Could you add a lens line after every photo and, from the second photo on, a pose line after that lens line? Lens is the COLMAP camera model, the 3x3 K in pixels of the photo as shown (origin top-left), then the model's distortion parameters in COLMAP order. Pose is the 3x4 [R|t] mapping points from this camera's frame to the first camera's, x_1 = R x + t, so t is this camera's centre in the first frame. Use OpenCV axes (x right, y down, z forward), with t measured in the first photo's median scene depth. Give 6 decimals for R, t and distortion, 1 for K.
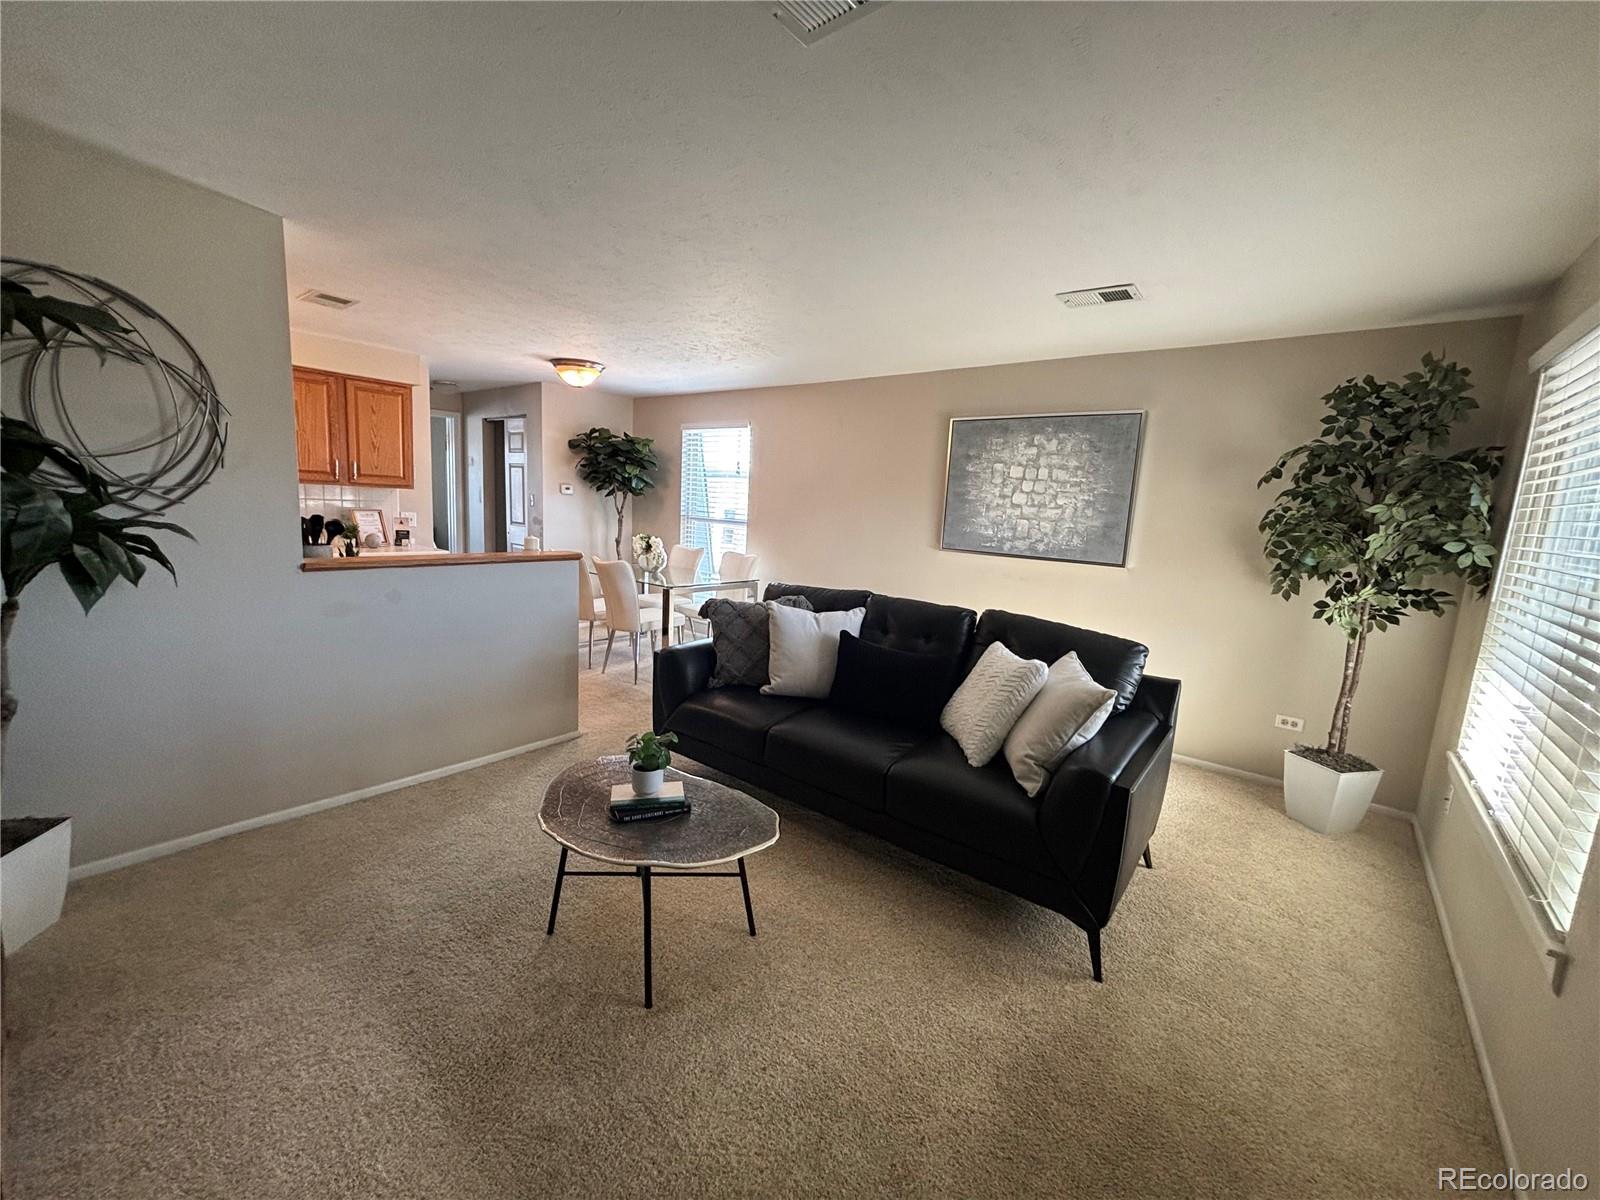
lens RADIAL K [[640.7, 0, 800.0], [0, 640.7, 600.0], [0, 0, 1]] dist [0.000154, 0.000002]
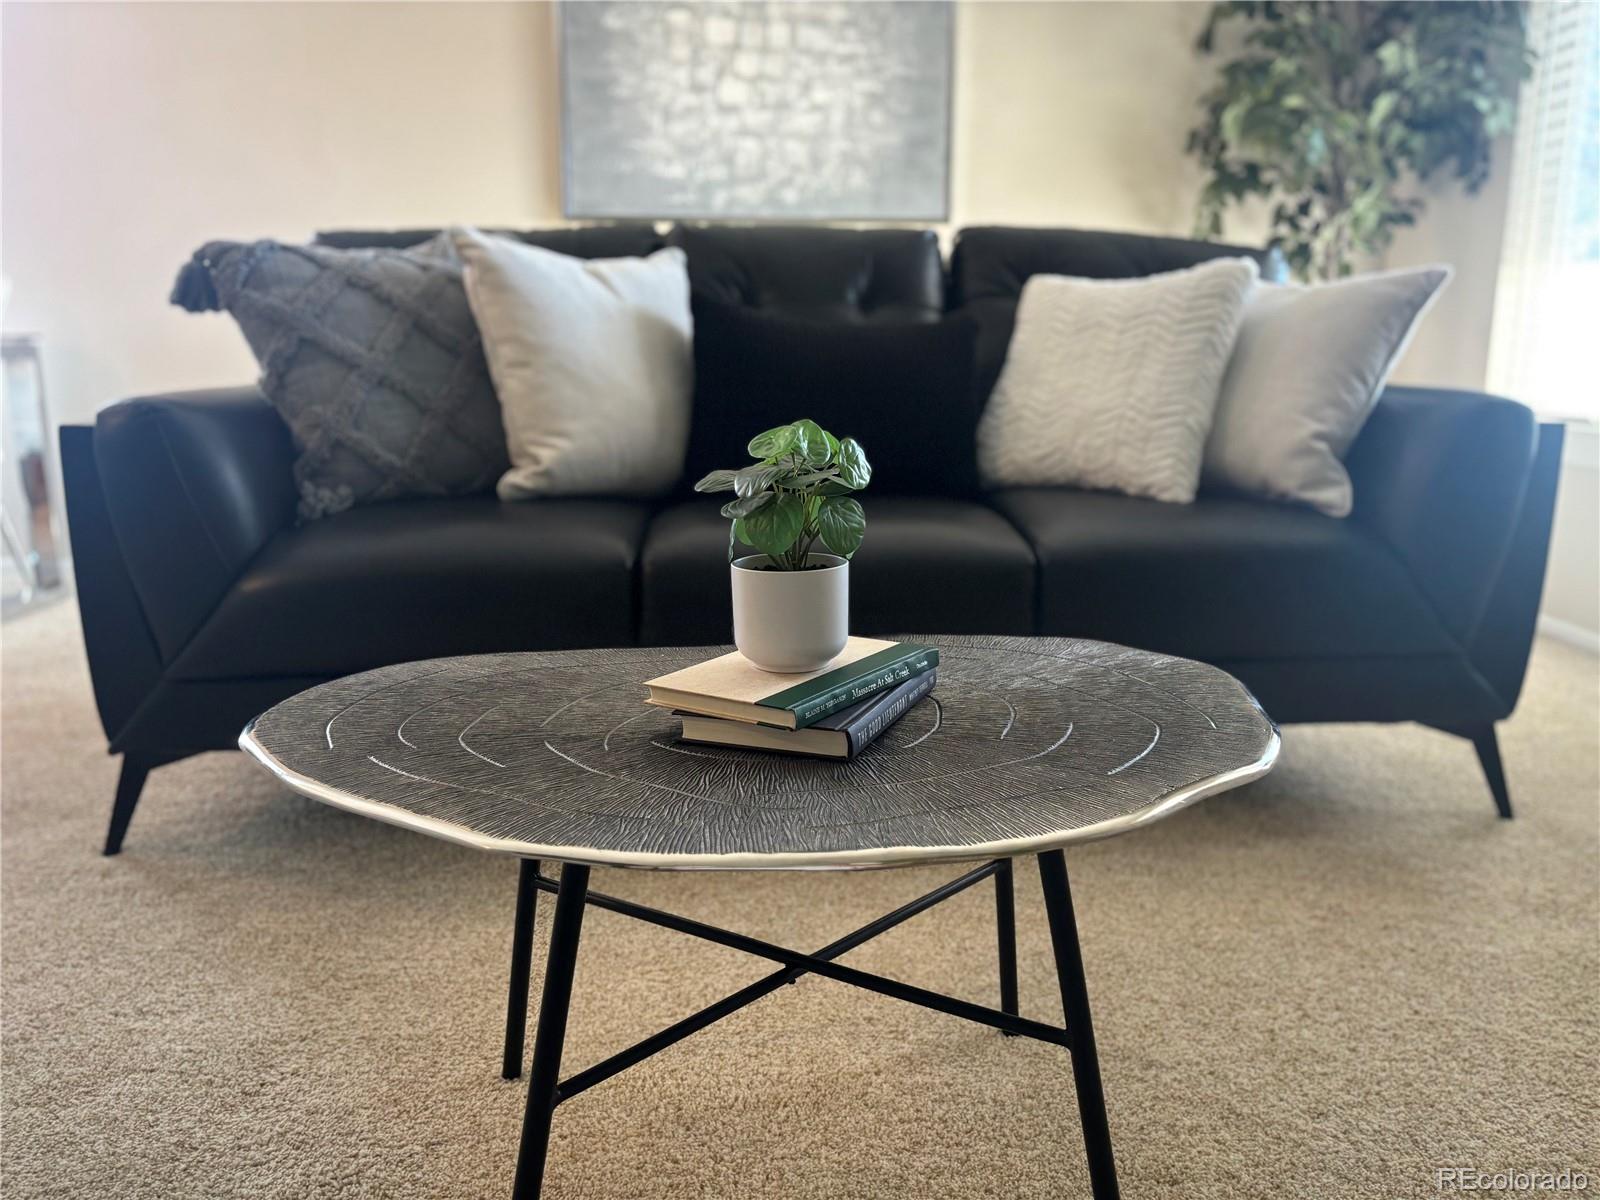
lens RADIAL K [[1202.8, 0, 810.1], [0, 1202.8, 600.0], [0, 0, 1]] dist [0.030366, -0.056102]
pose [[0.729701, -0.189629, 0.656945, -0.279926], [0.140536, 0.981856, 0.127315, 0.106767], [-0.669168, -0.000578, 0.743111, 0.320730]]
